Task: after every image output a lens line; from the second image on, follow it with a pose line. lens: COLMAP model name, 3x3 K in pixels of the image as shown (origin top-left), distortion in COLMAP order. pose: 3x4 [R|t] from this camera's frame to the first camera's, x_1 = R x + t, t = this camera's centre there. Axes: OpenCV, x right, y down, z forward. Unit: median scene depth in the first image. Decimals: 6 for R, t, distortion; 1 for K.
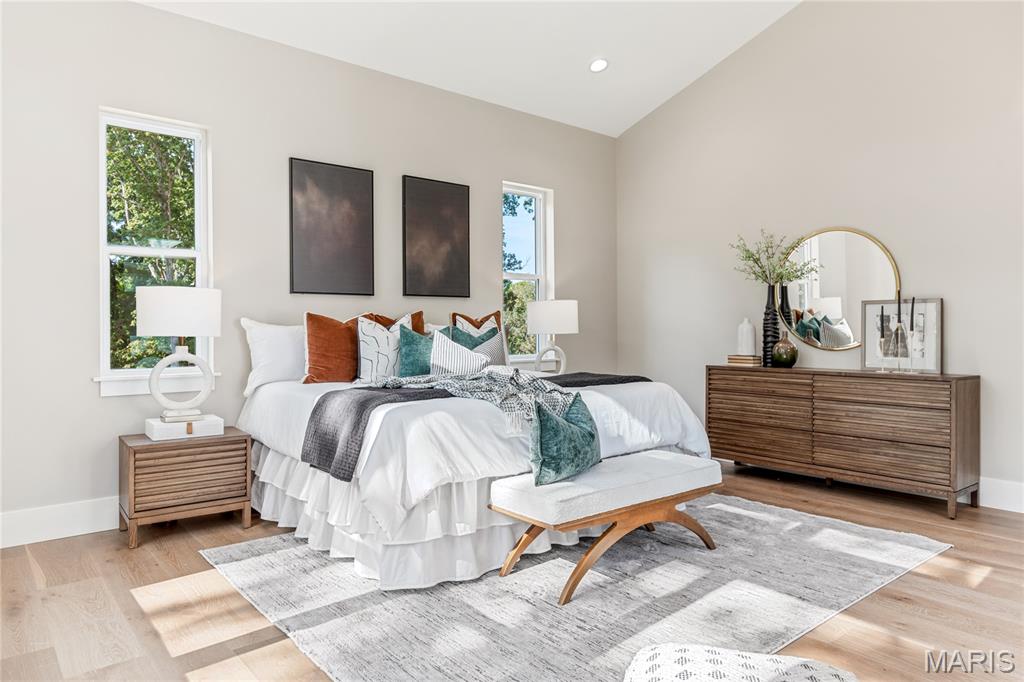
lens RADIAL K [[647.2, 0, 510.5], [0, 647.2, 339.7], [0, 0, 1]] dist [-0.003200, 0.013582]
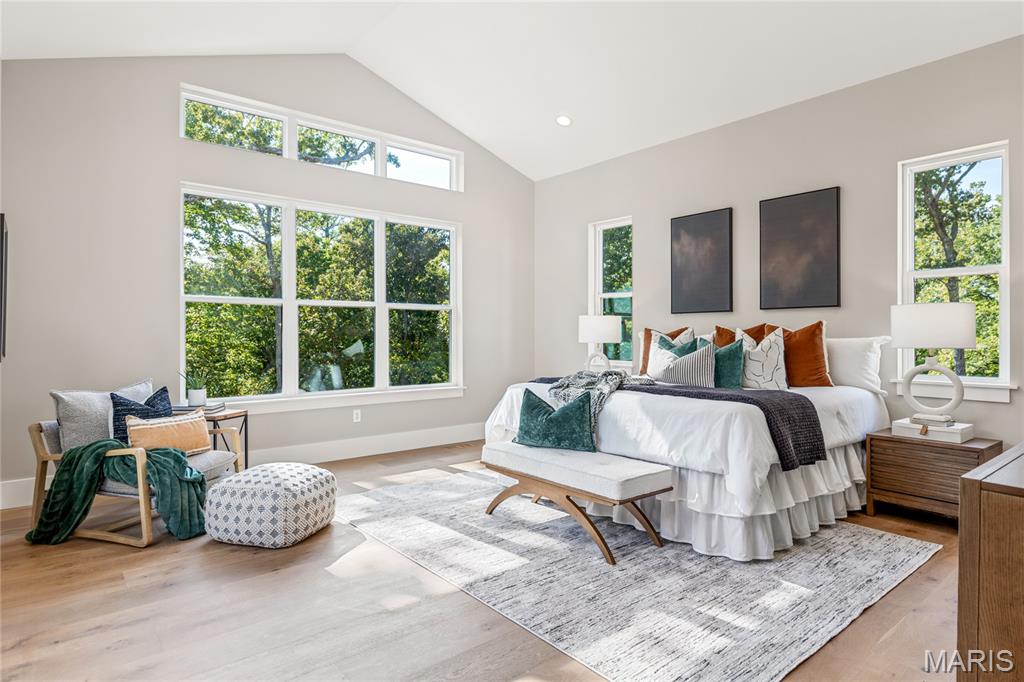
lens RADIAL K [[579.1, 0, 511.3], [0, 579.1, 337.3], [0, 0, 1]] dist [0.023954, -0.004359]
pose [[0.003762, 0.008008, -0.999961, 0.901986], [-0.015177, 0.999853, 0.007950, -0.024341], [0.999878, 0.015147, 0.003883, 0.621346]]
